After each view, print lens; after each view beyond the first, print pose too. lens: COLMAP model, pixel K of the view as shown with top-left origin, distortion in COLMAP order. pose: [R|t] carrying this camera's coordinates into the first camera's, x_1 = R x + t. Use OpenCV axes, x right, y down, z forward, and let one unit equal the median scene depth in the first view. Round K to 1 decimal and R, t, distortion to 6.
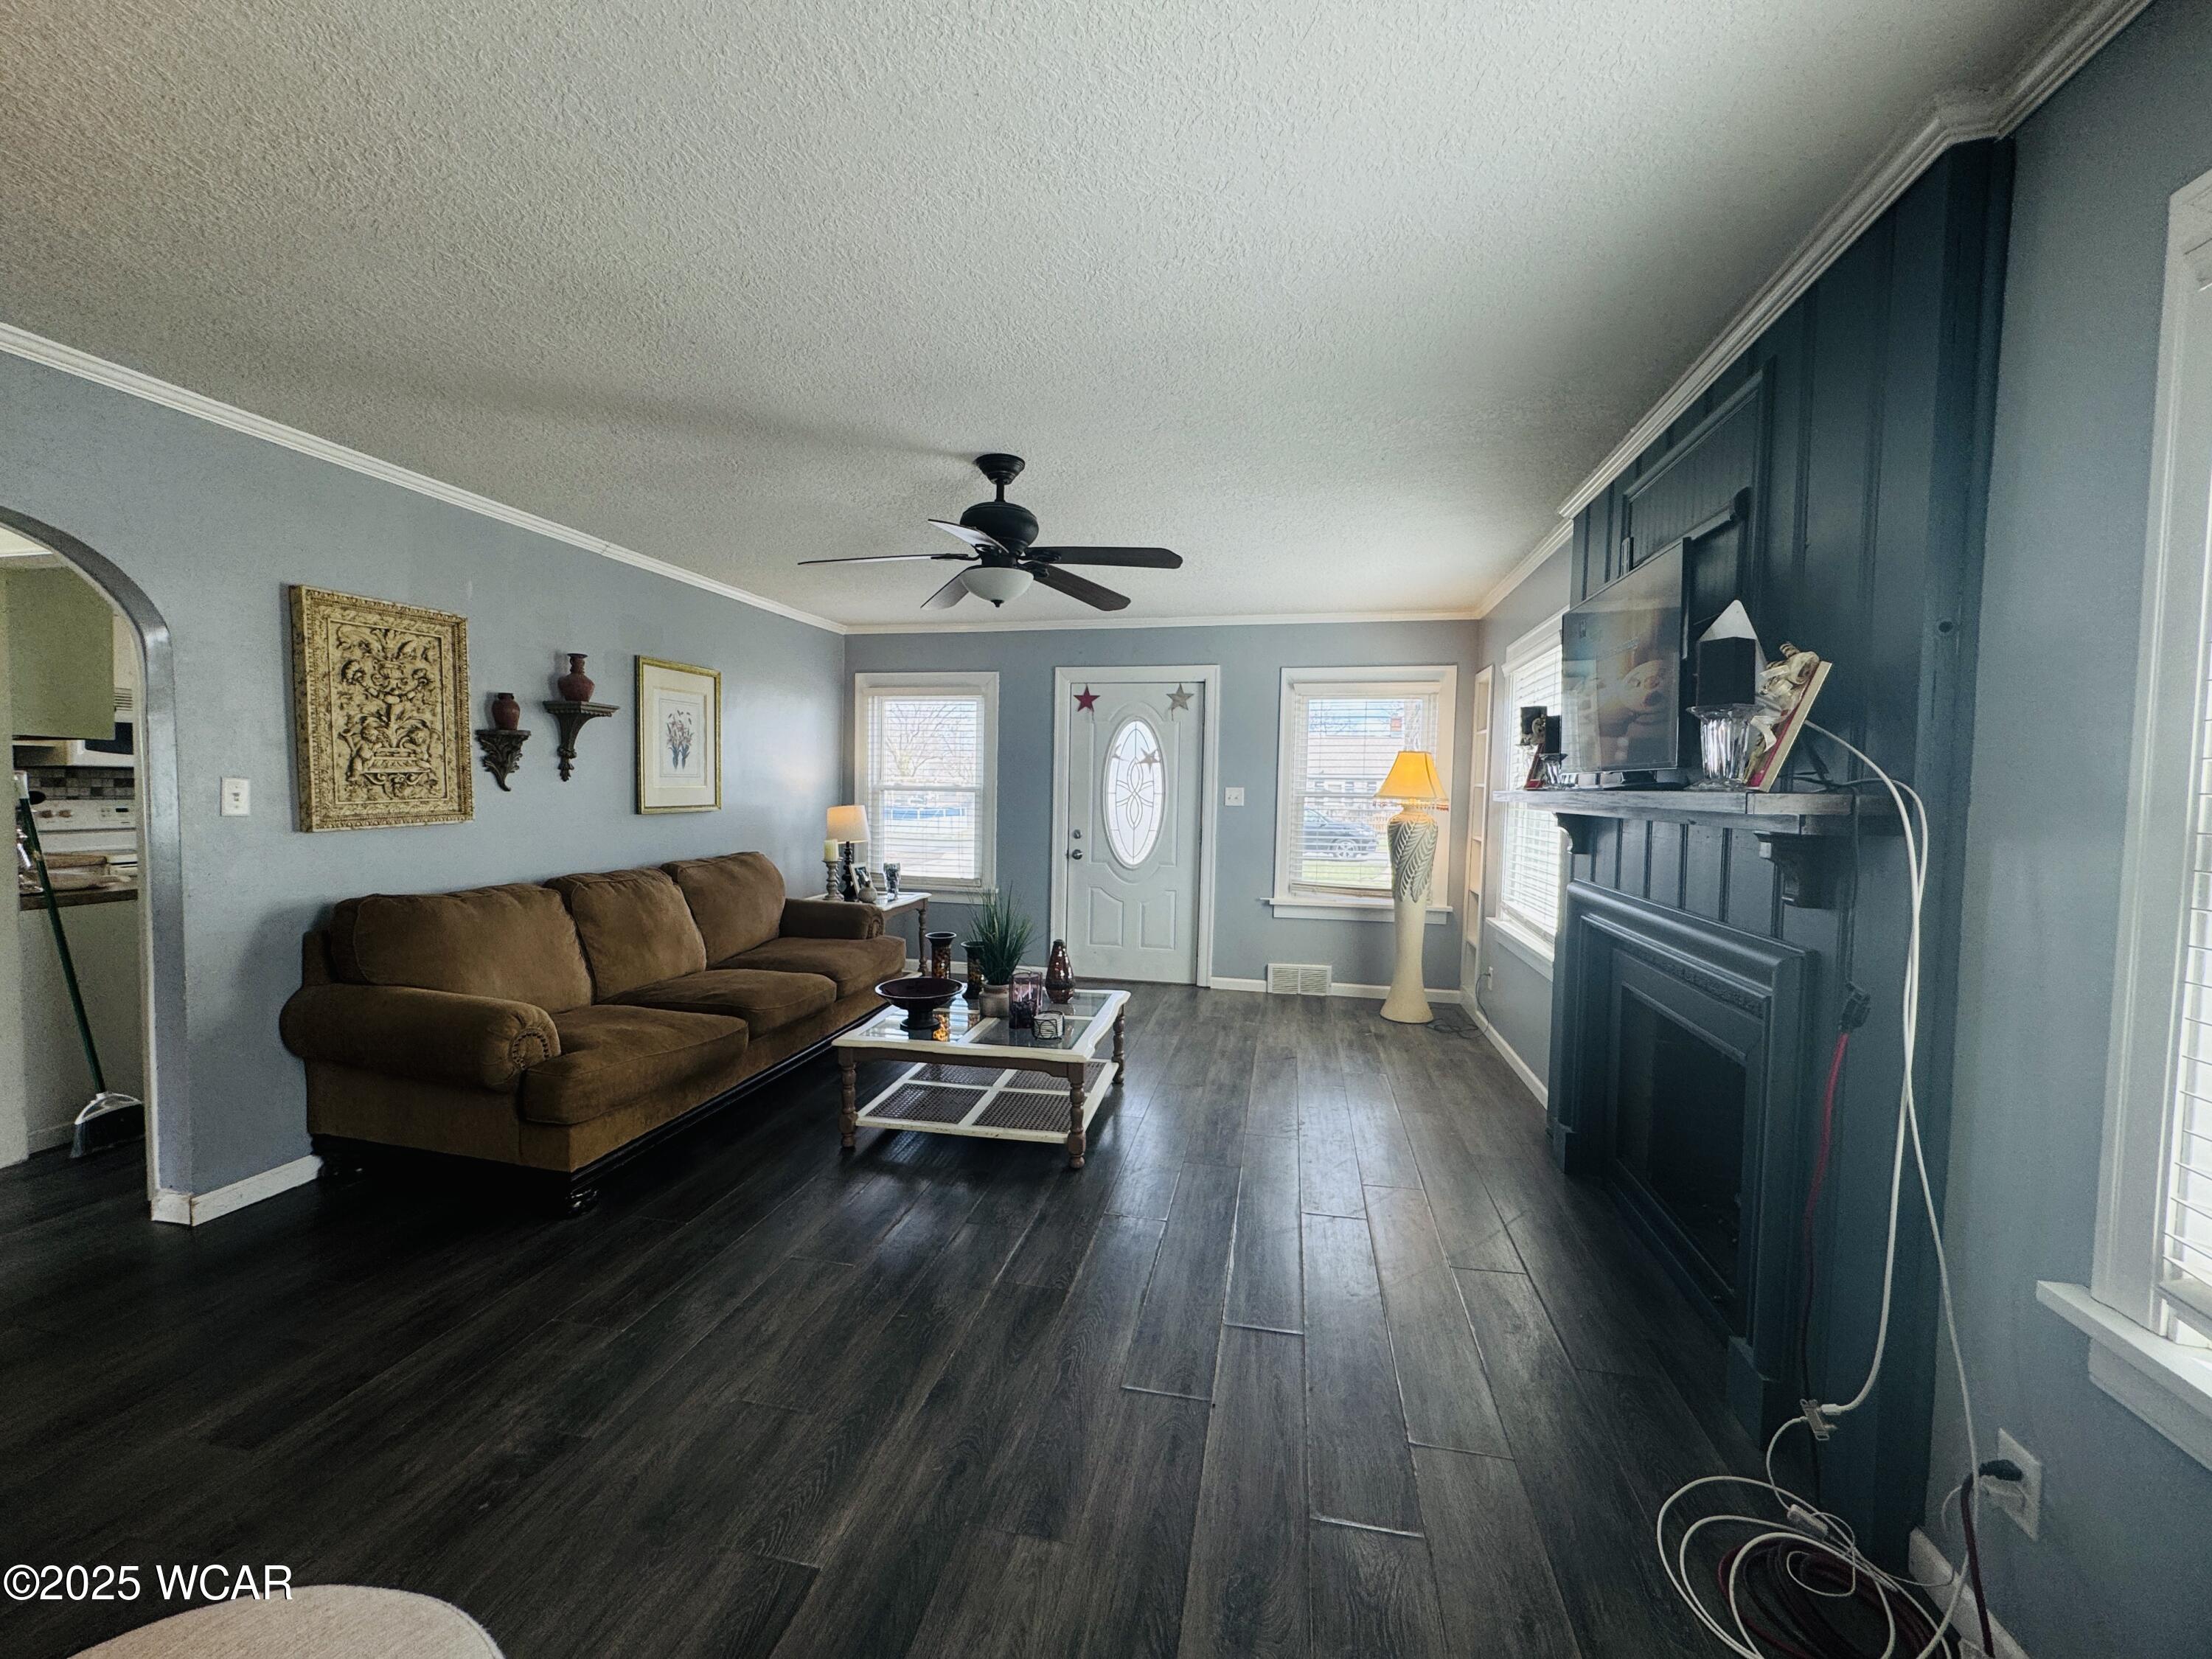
lens RADIAL K [[878.3, 0, 1106.2], [0, 878.3, 823.9], [0, 0, 1]] dist [-0.001854, 0.000051]
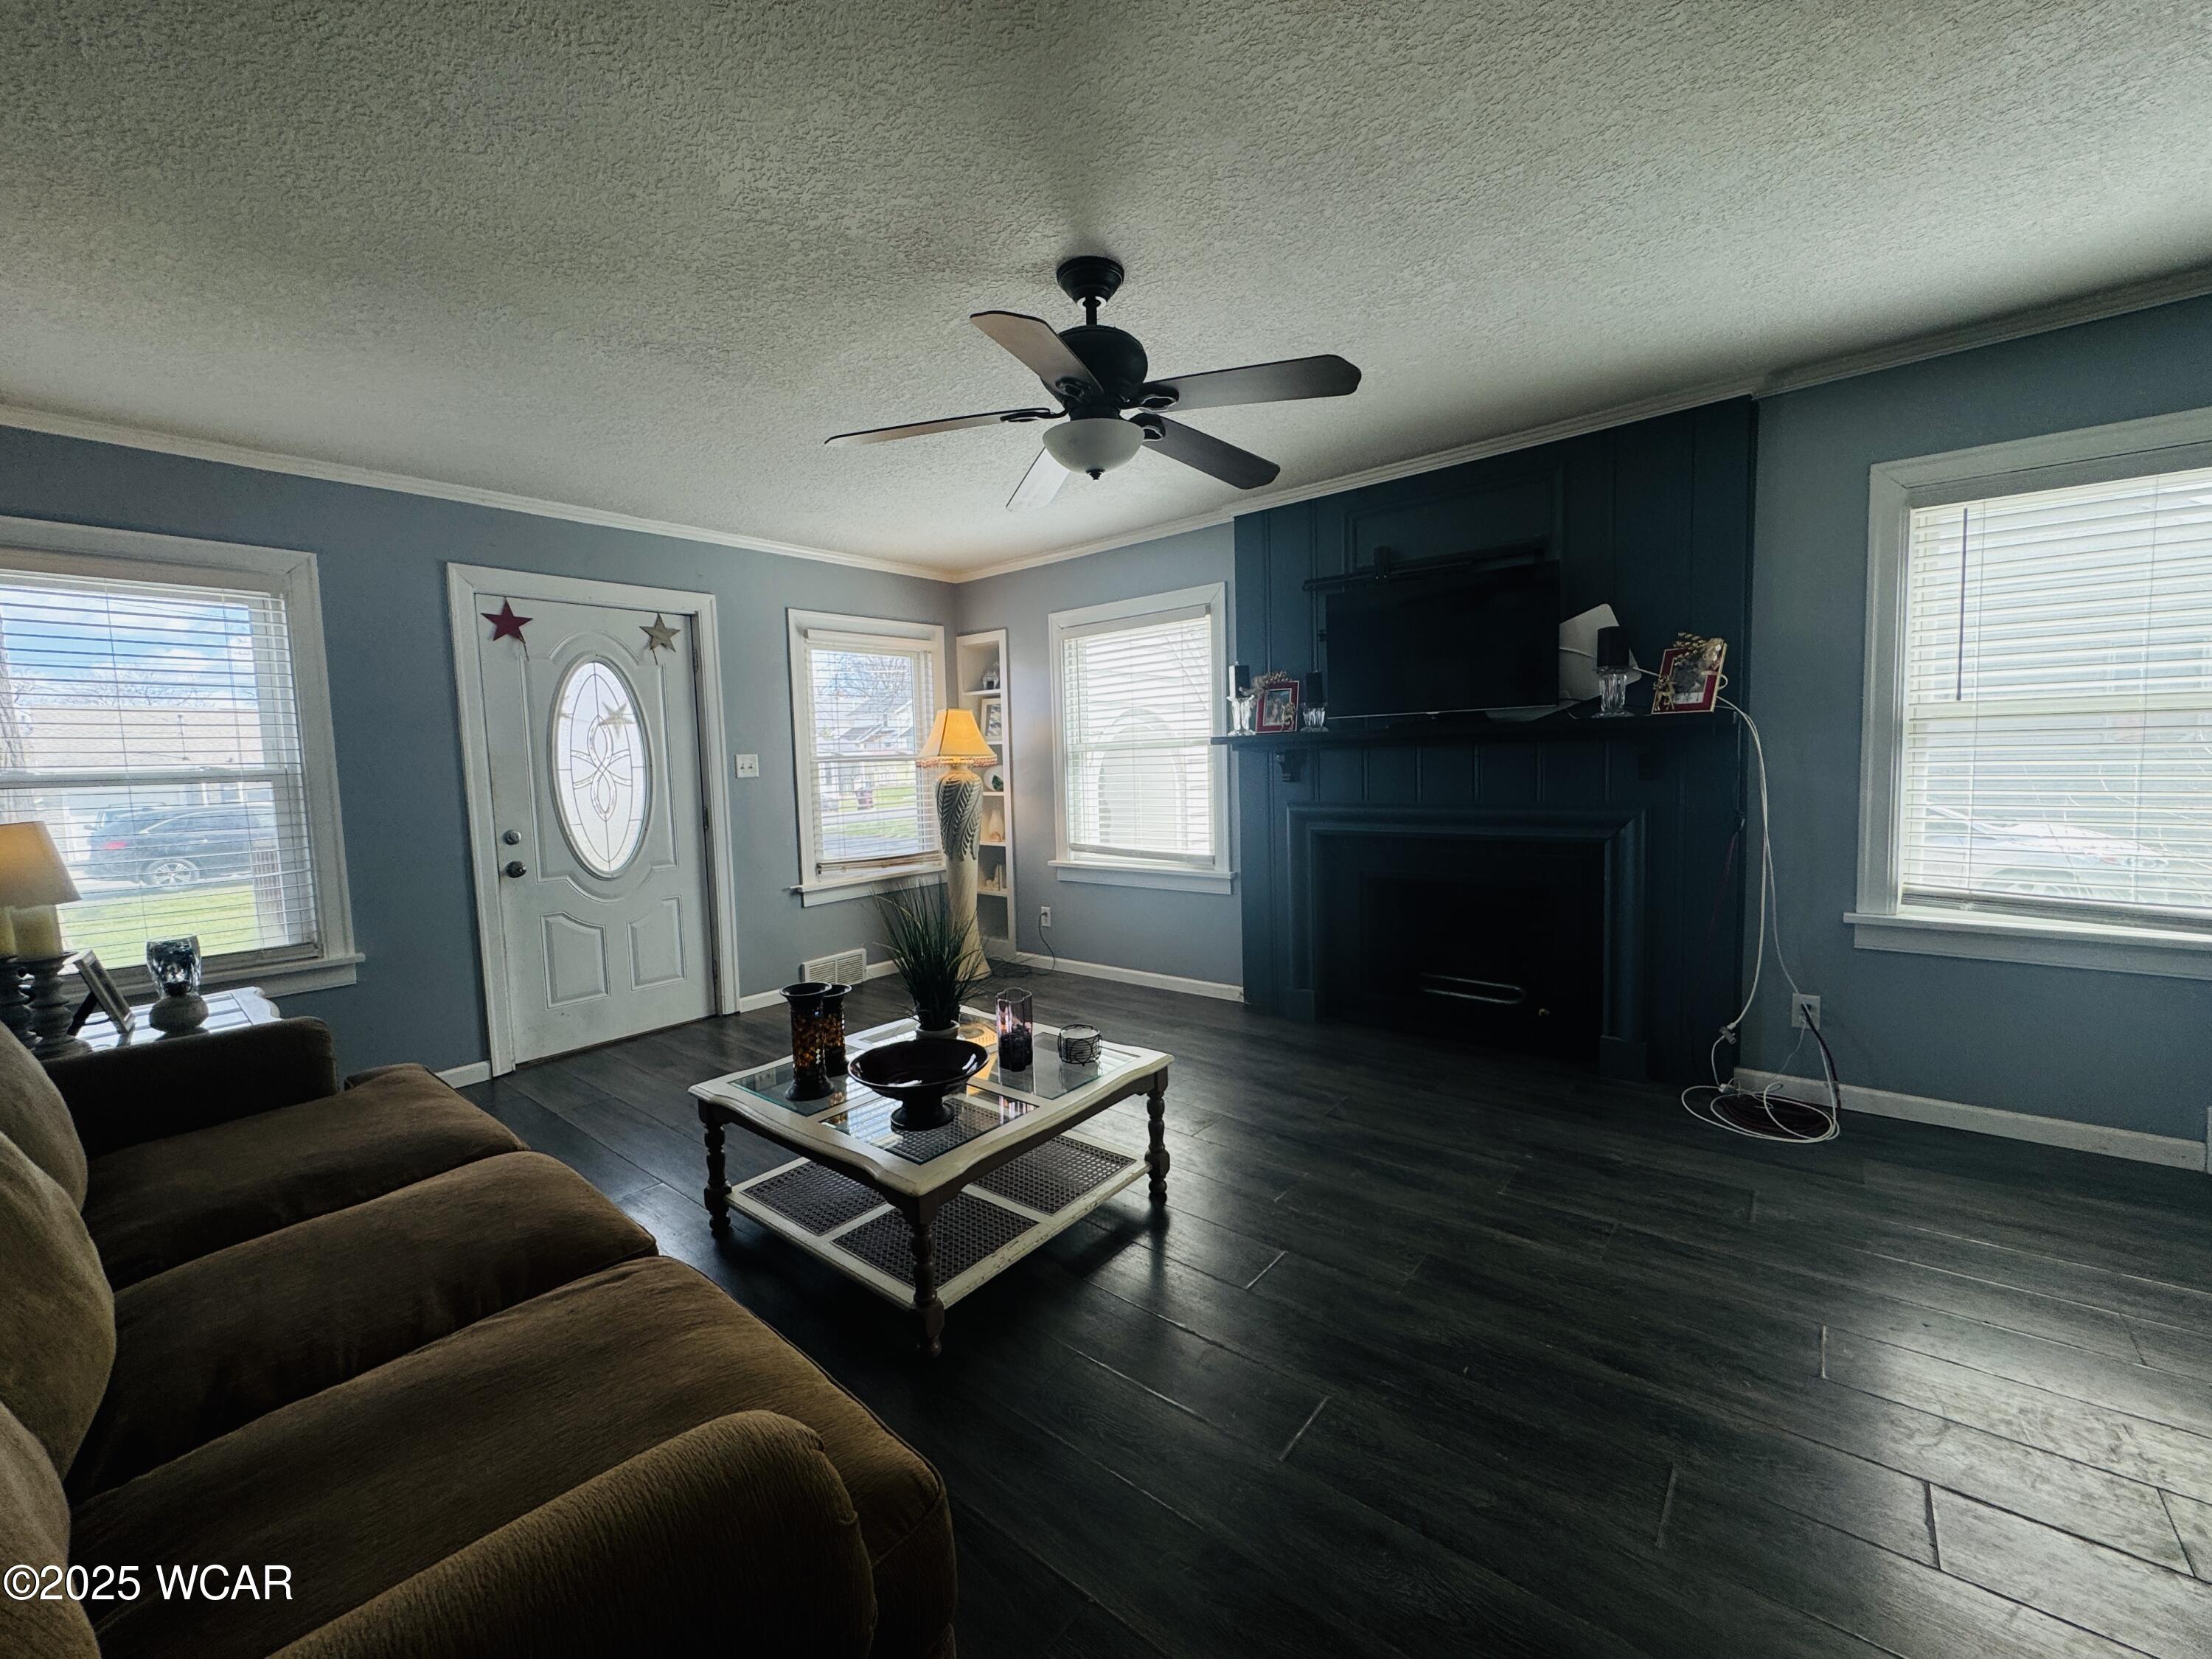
lens RADIAL K [[878.3, 0, 1106.2], [0, 878.3, 823.9], [0, 0, 1]] dist [-0.001854, 0.000051]
pose [[0.468234, -0.099237, 0.878014, -0.404113], [0.079816, 0.994361, 0.069823, -0.008362], [-0.879992, 0.037386, 0.473515, 0.344698]]
